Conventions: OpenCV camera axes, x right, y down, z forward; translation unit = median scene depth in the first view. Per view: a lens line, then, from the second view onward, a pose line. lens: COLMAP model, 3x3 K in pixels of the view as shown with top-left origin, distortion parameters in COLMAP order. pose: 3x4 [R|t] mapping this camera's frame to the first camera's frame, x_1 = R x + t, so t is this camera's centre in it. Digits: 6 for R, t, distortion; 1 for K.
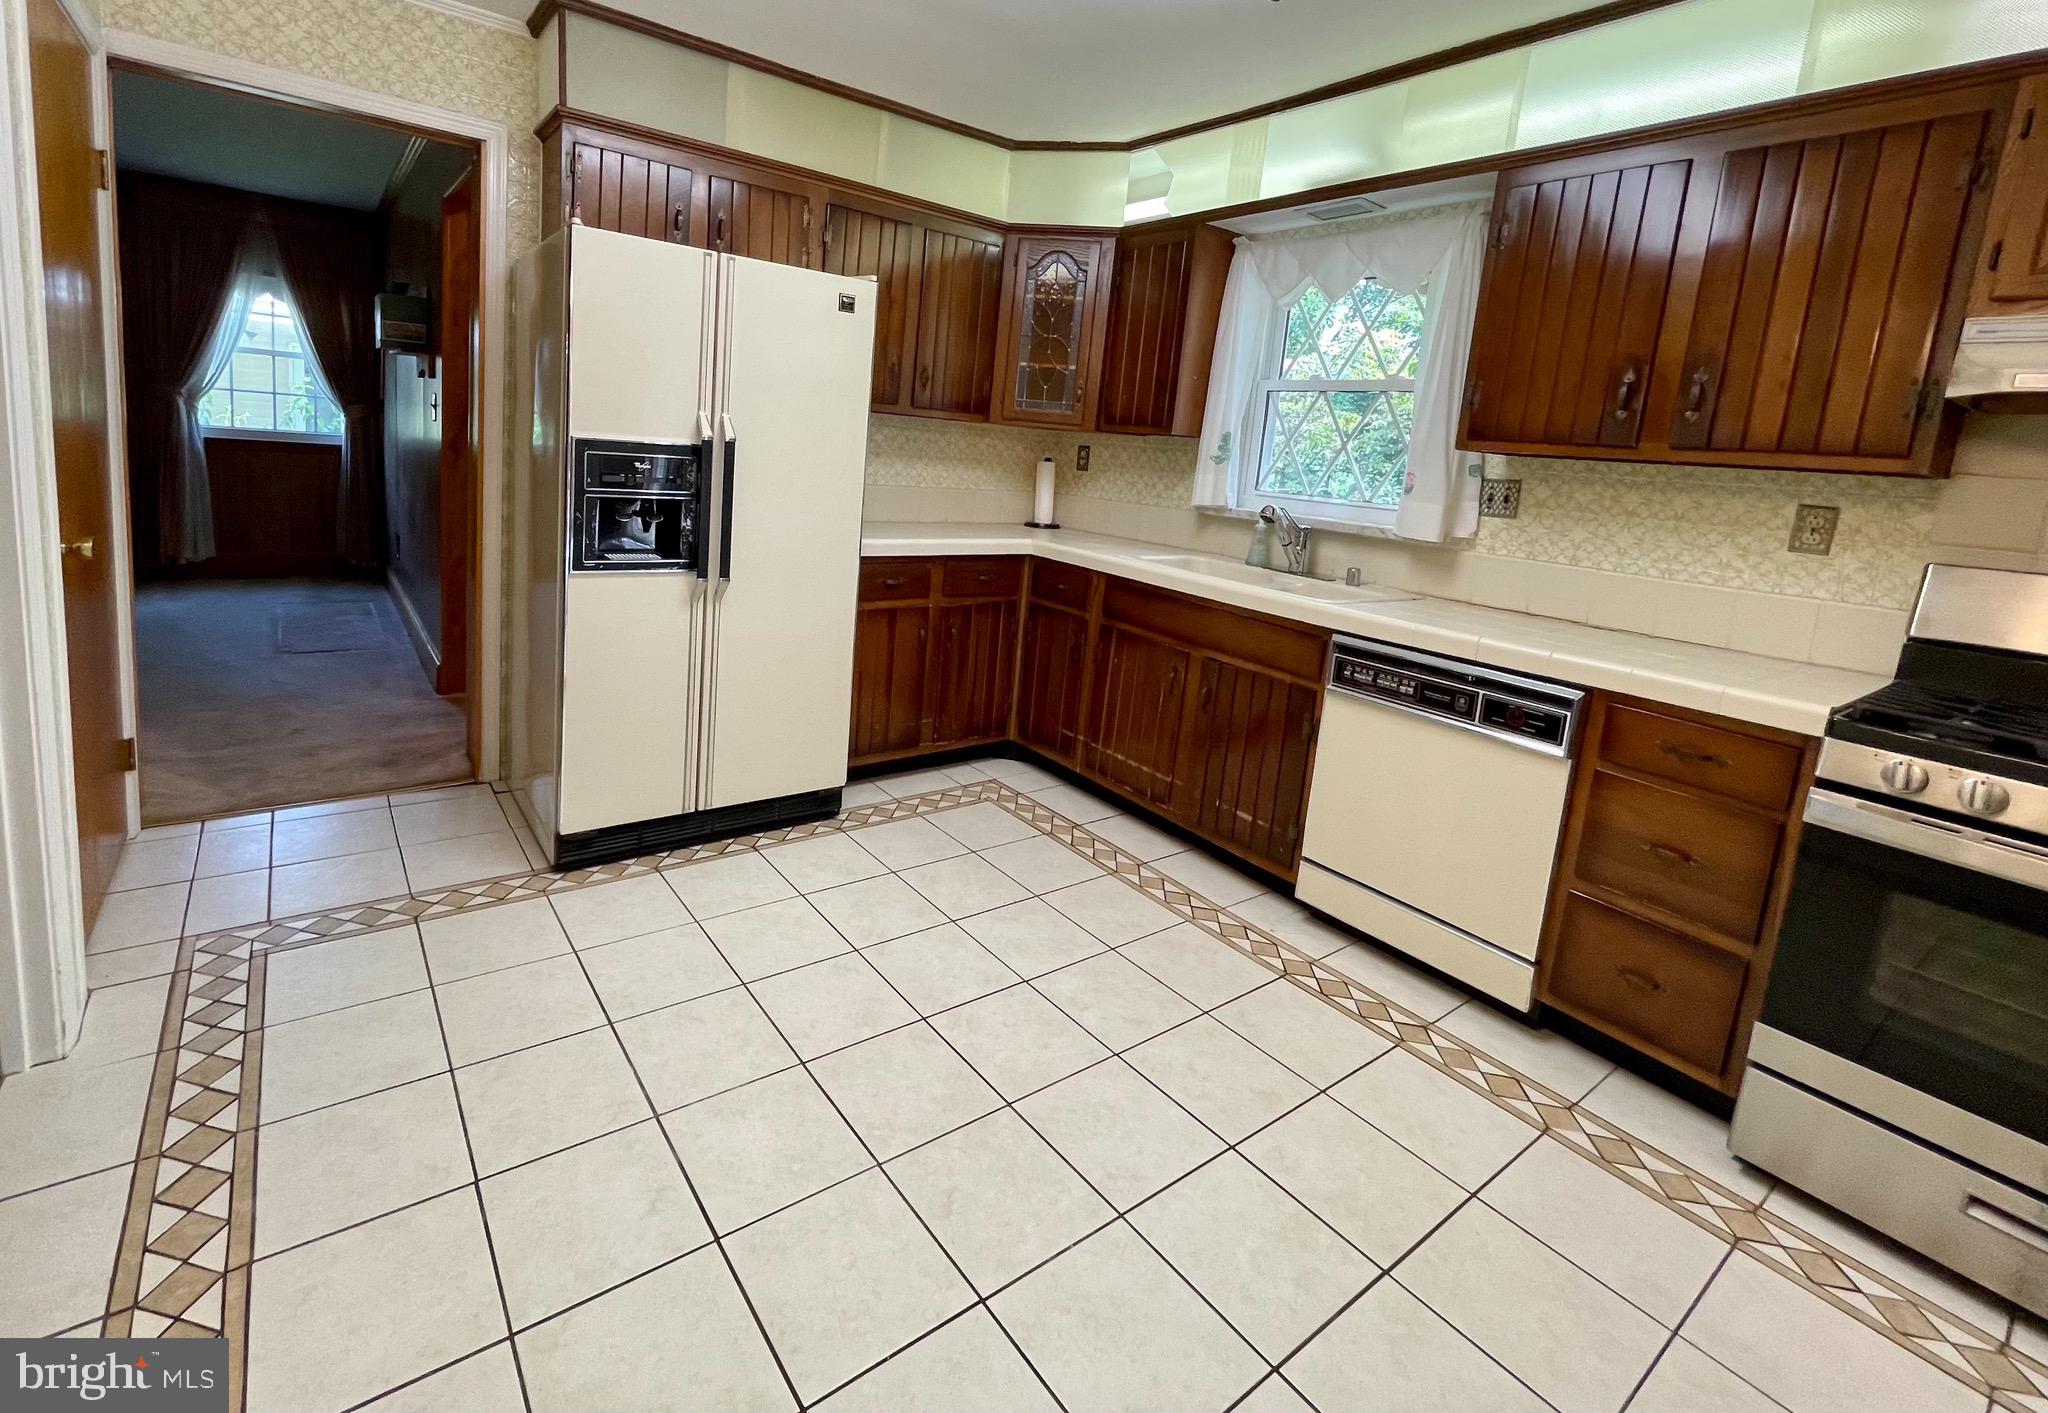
lens RADIAL K [[918.3, 0, 910.4], [0, 918.3, 571.4], [0, 0, 1]] dist [-0.003349, -0.000506]
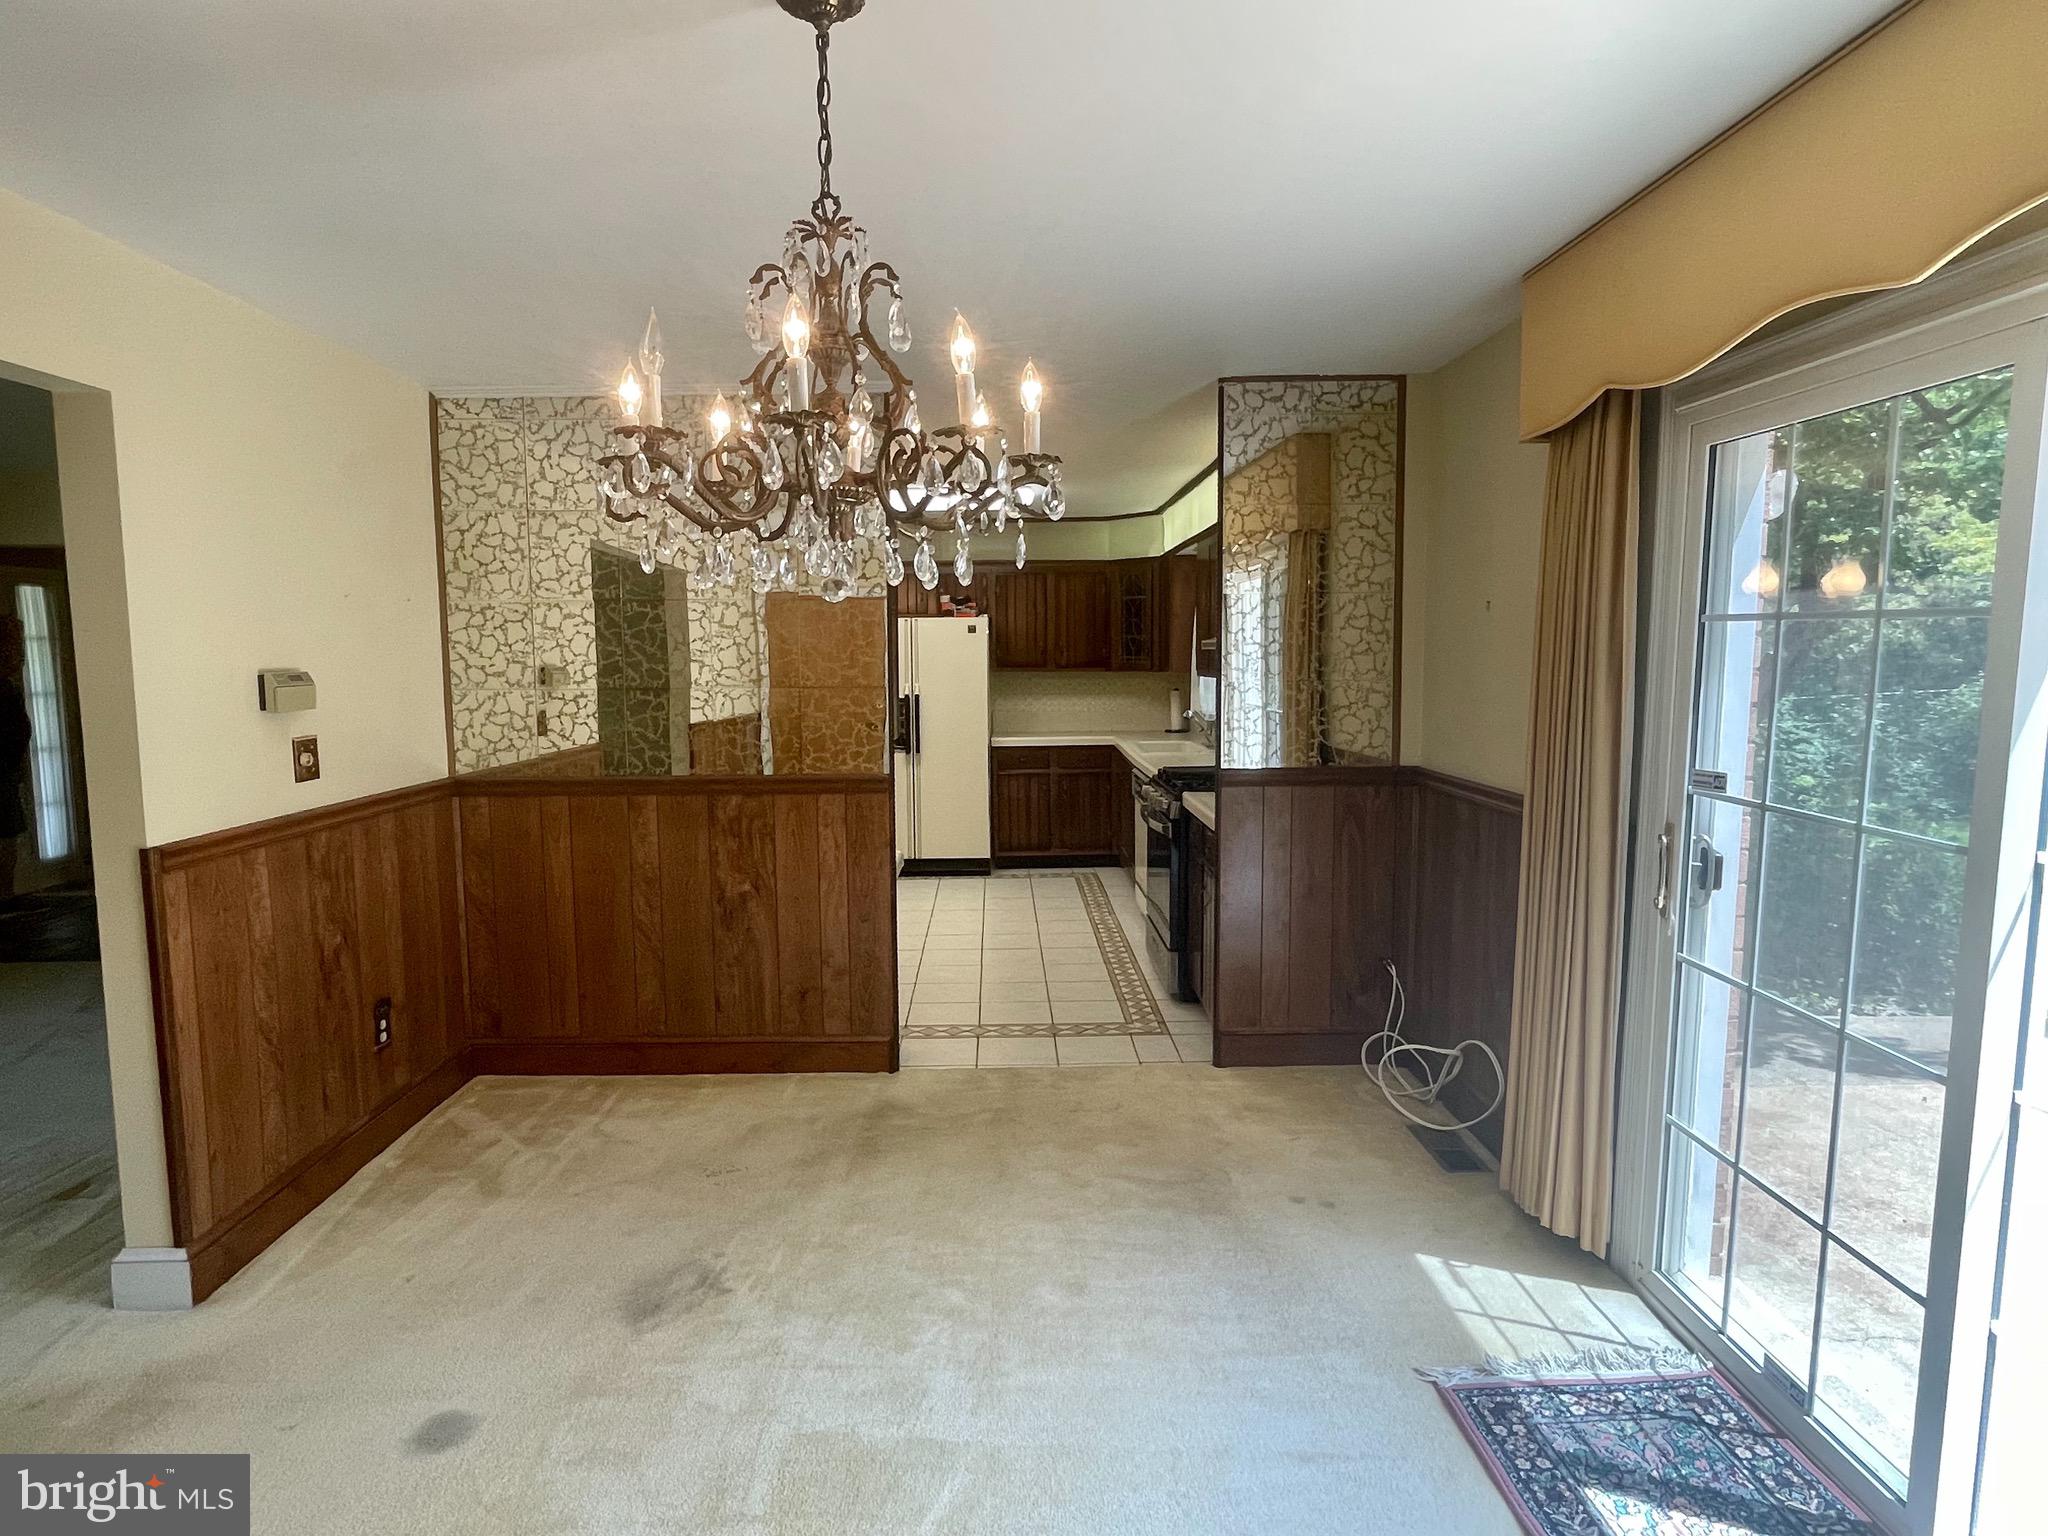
lens RADIAL K [[1159.2, 0, 990.7], [0, 1159.2, 768.3], [0, 0, 1]] dist [0.000459, -0.000583]
pose [[0.824589, -0.031421, -0.564859, 1.635586], [-0.005304, 0.997983, -0.063258, 0.231872], [0.565707, 0.055158, 0.822760, -1.330711]]
